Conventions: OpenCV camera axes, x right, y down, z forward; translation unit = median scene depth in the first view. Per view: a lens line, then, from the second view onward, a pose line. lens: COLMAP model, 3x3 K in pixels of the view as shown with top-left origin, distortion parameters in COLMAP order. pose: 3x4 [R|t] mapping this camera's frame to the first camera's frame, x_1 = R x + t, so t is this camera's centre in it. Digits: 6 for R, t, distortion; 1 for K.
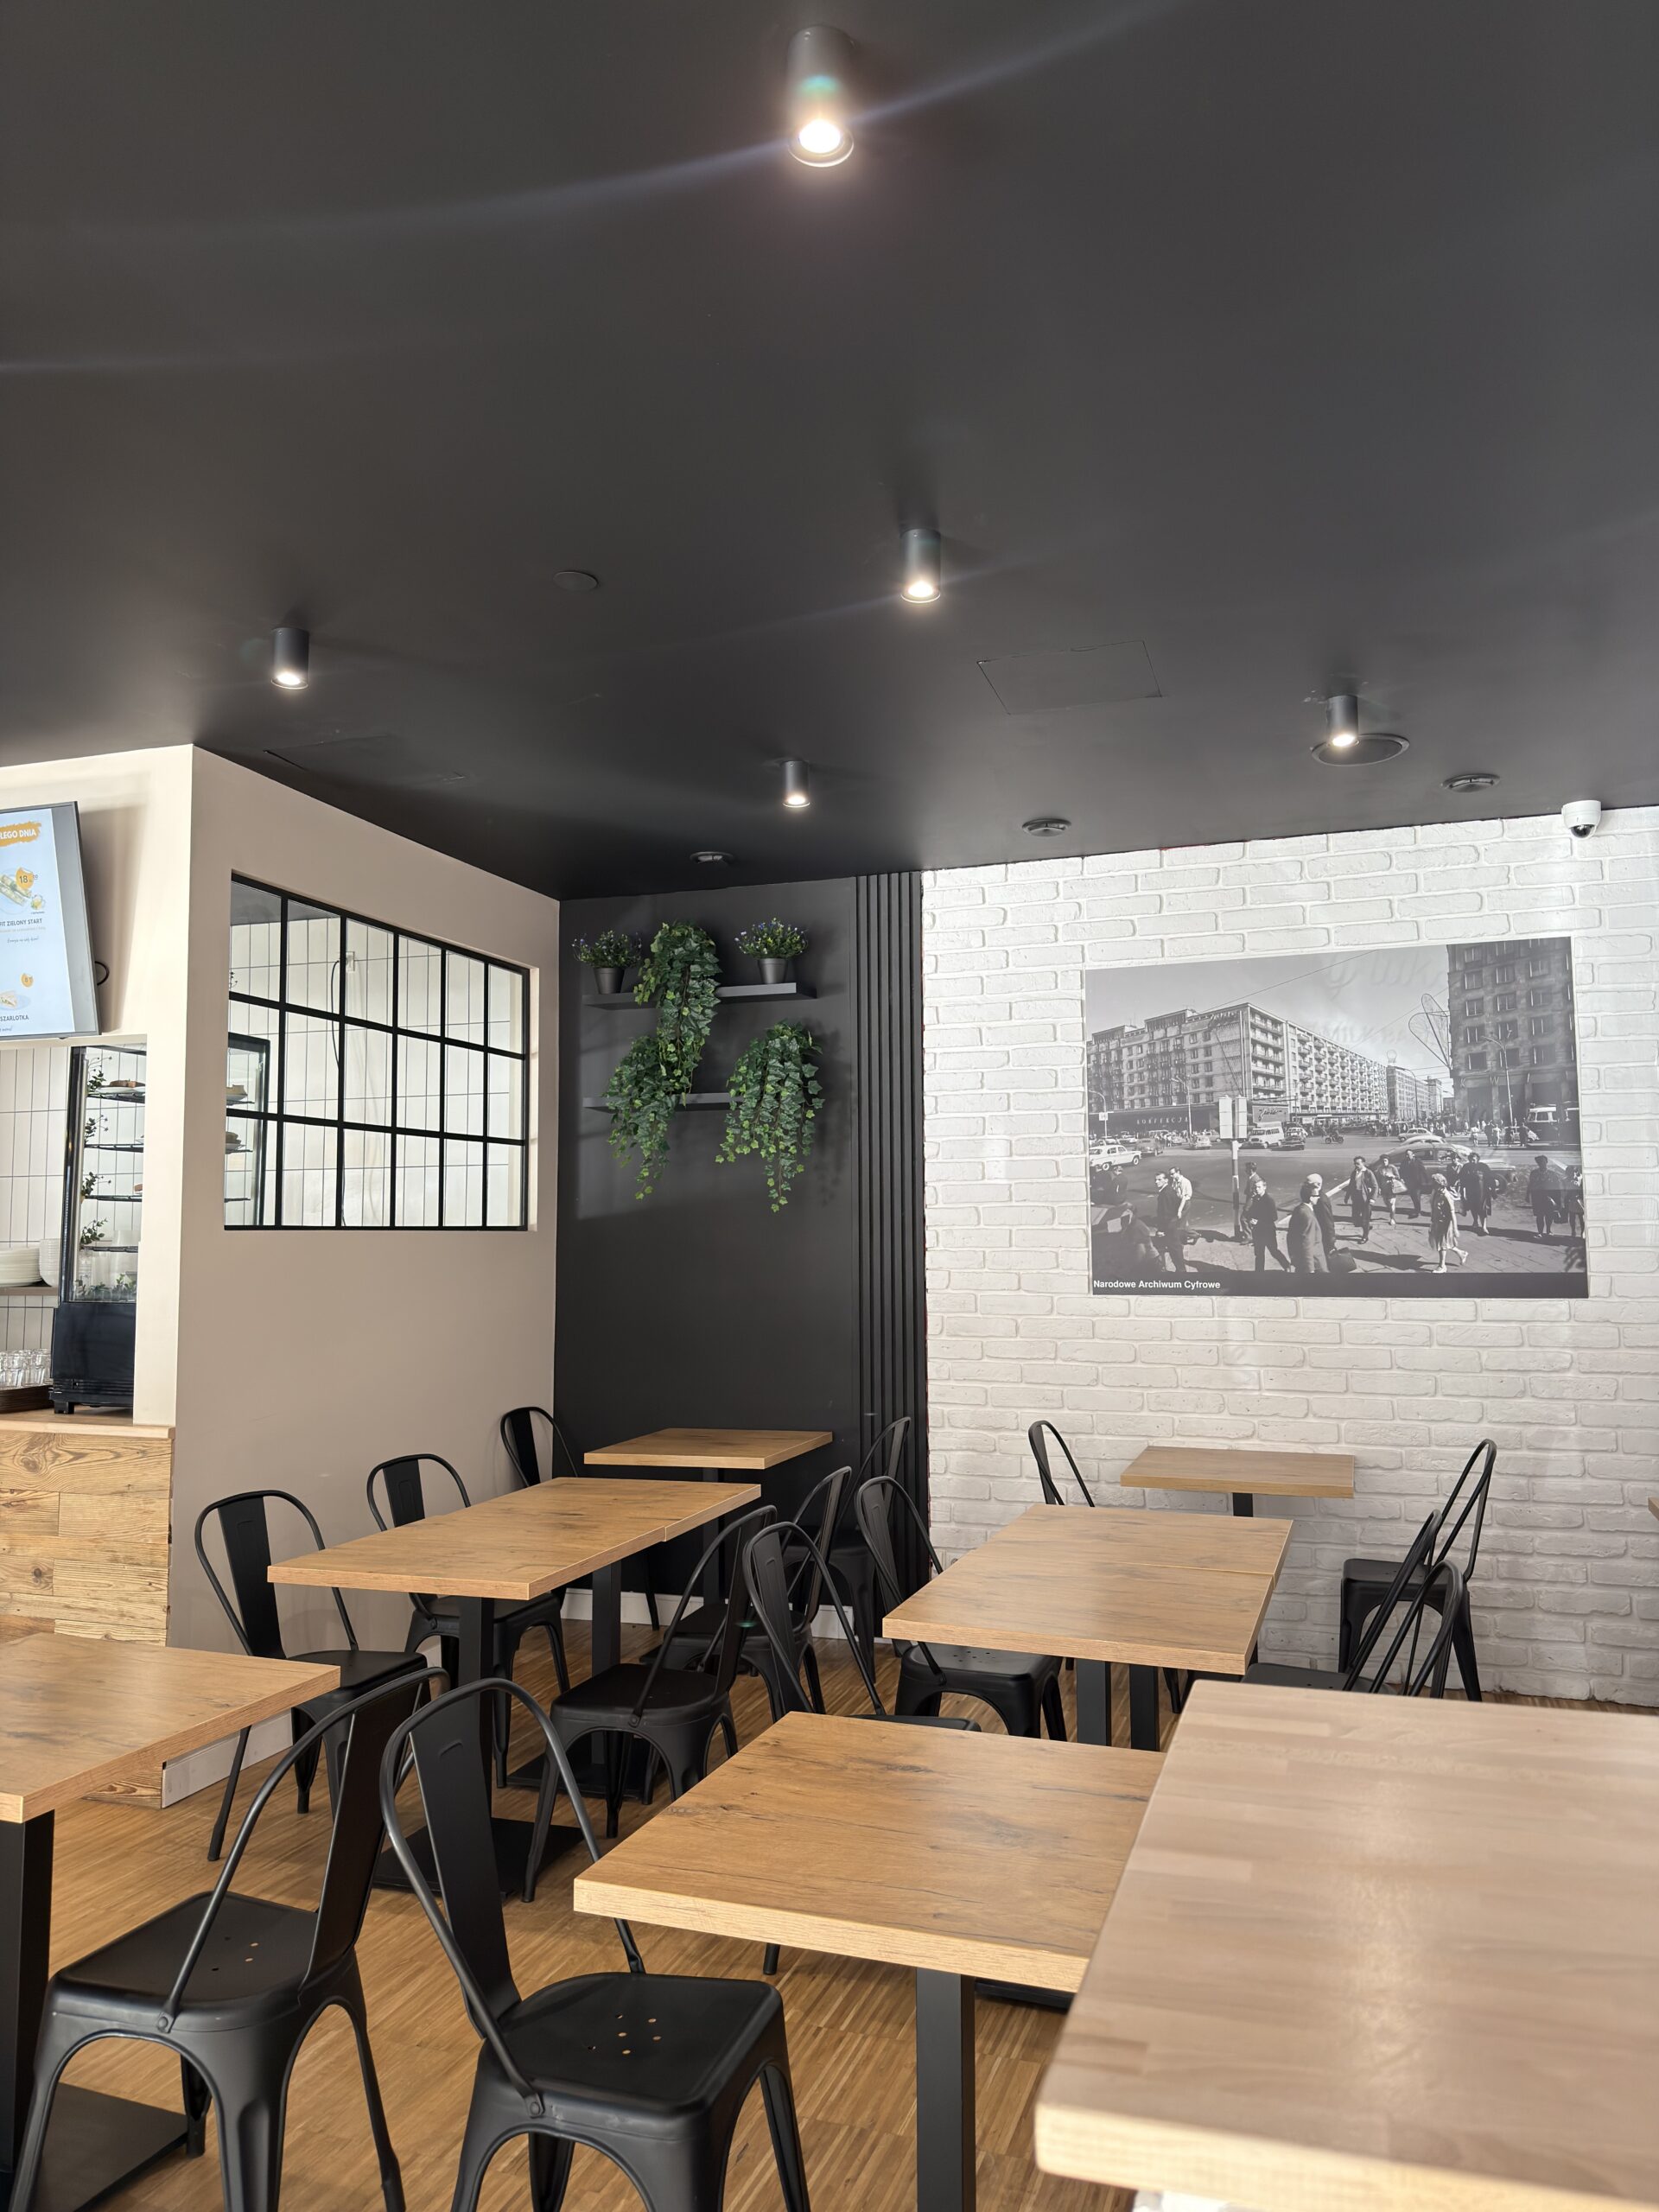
lens RADIAL K [[1567.7, 0, 820.1], [0, 1567.7, 1098.3], [0, 0, 1]] dist [0.068573, -0.015522]
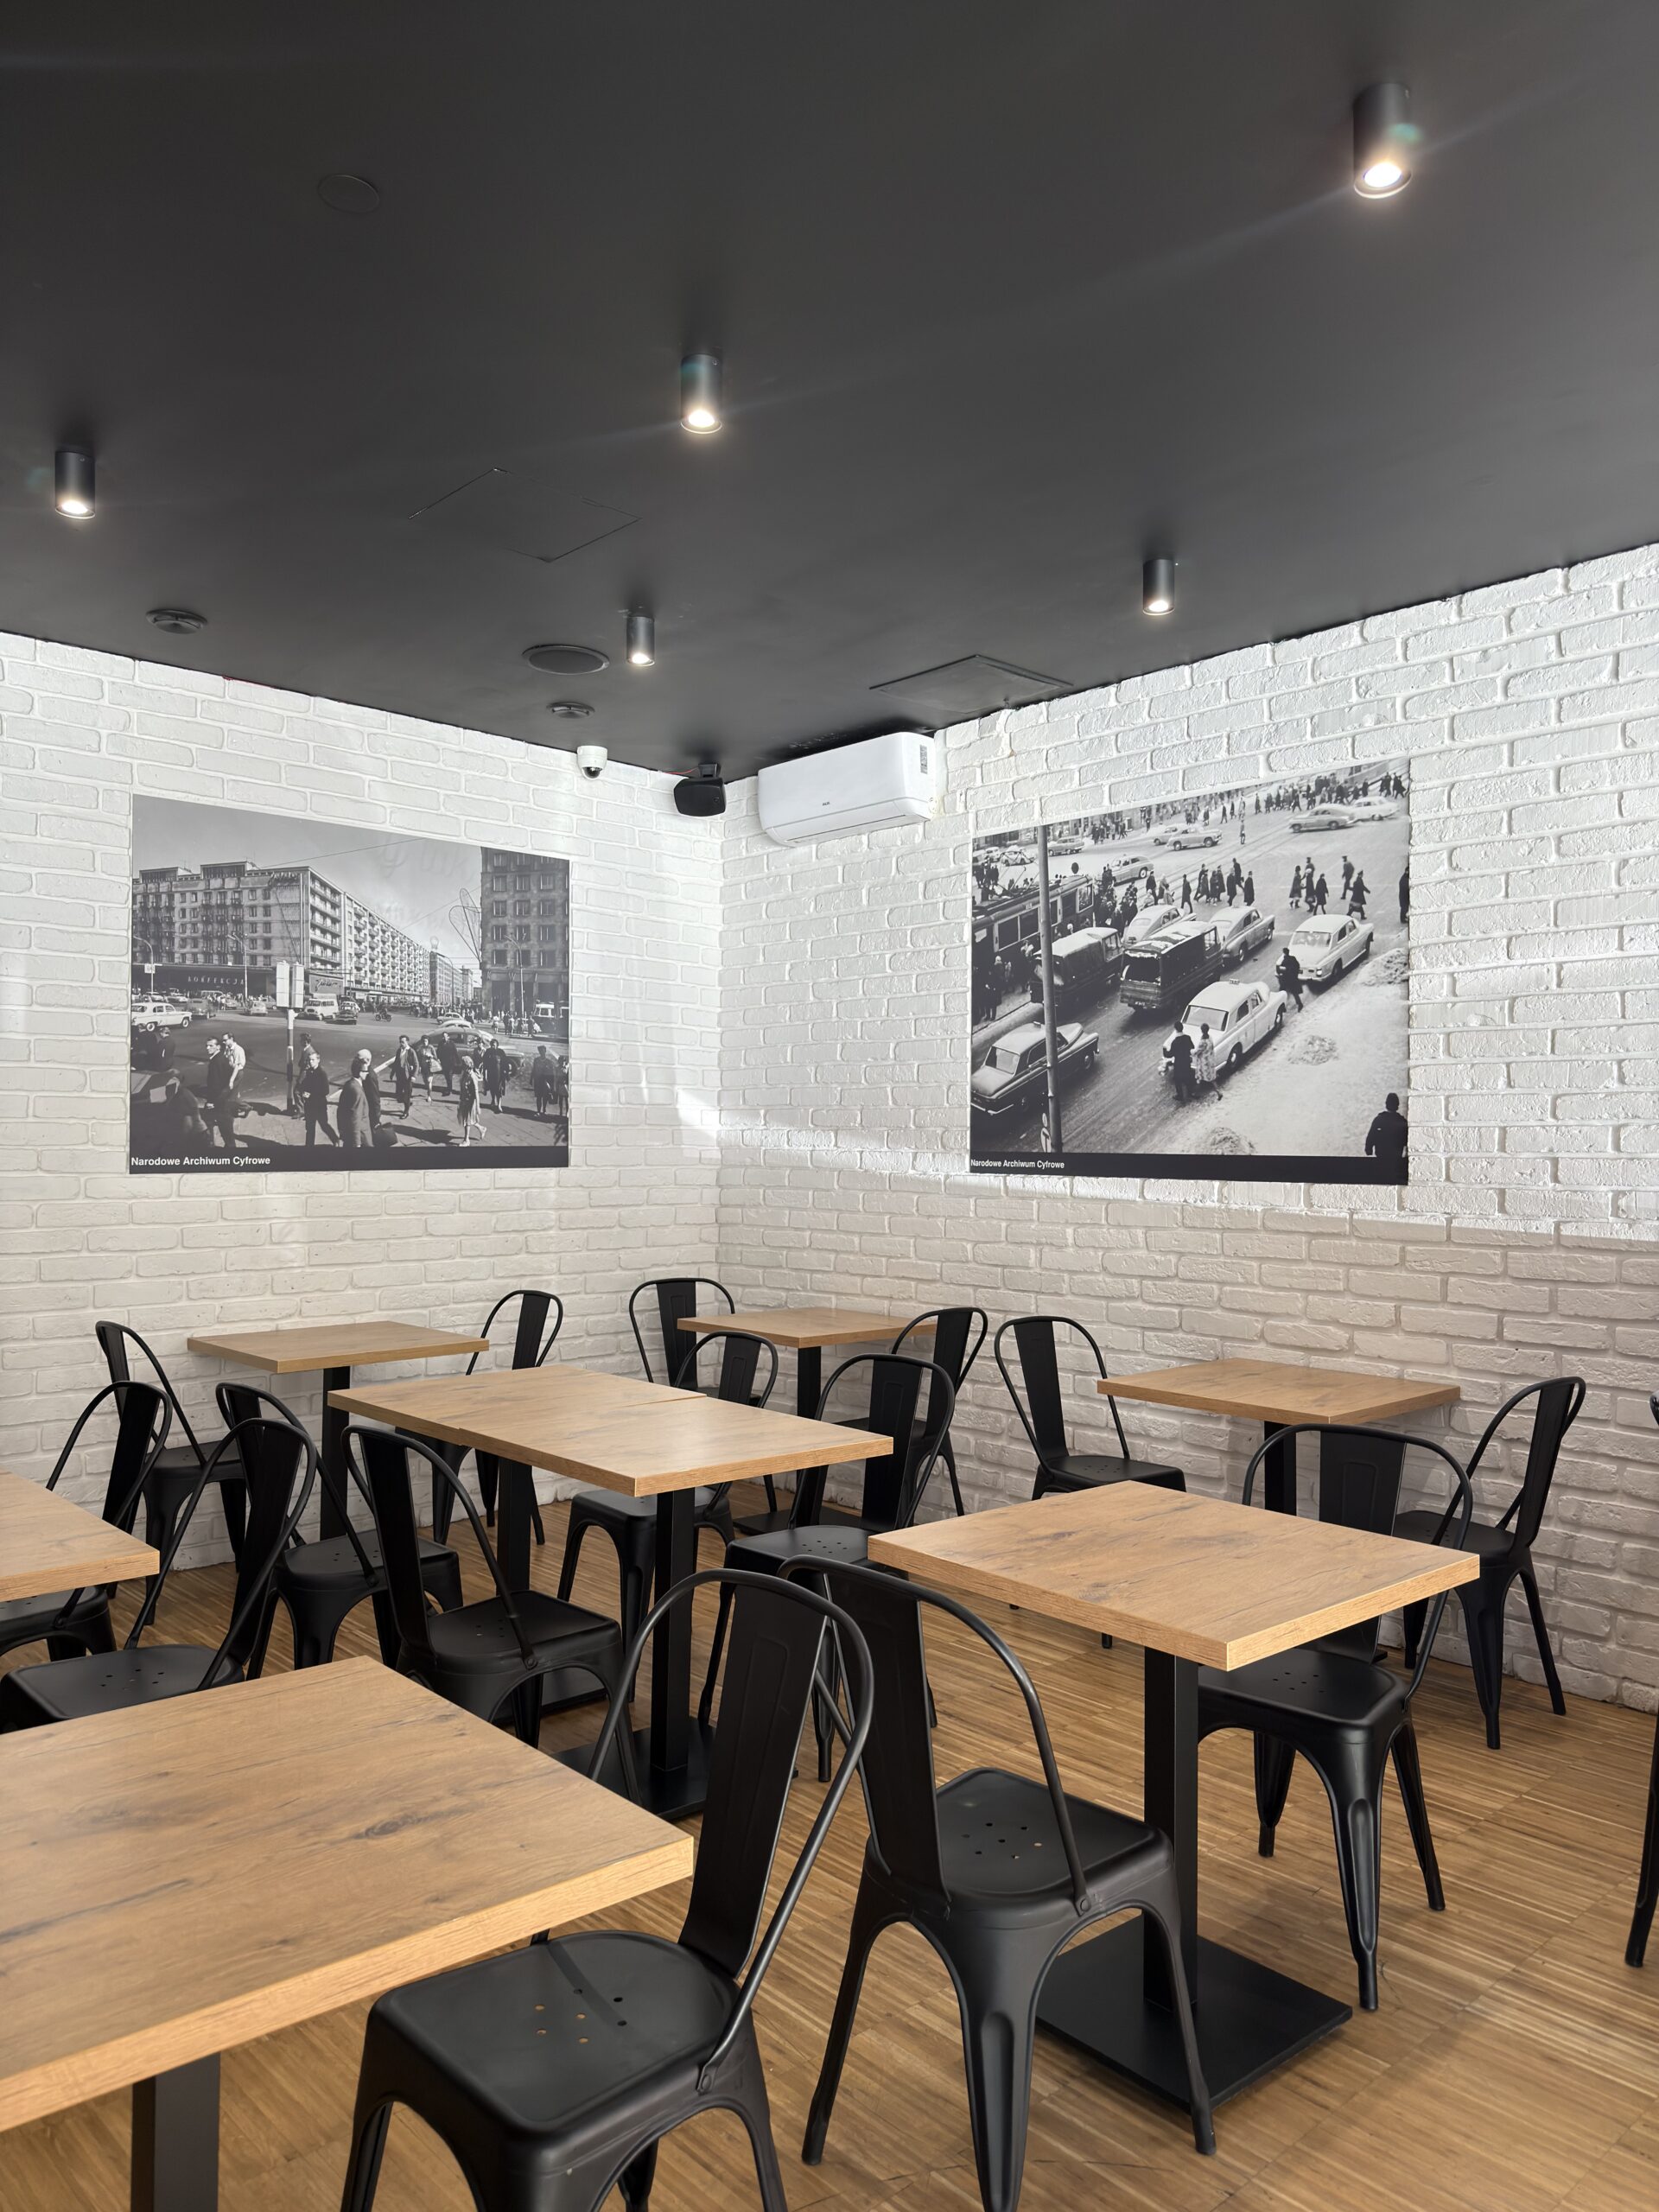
lens RADIAL K [[1567.7, 0, 826.6], [0, 1567.7, 1116.9], [0, 0, 1]] dist [0.068573, -0.015522]
pose [[0.454179, 0.024273, 0.890580, -0.448254], [-0.085205, 0.996230, 0.016300, 0.049425], [-0.886827, -0.083285, 0.454535, 0.280200]]
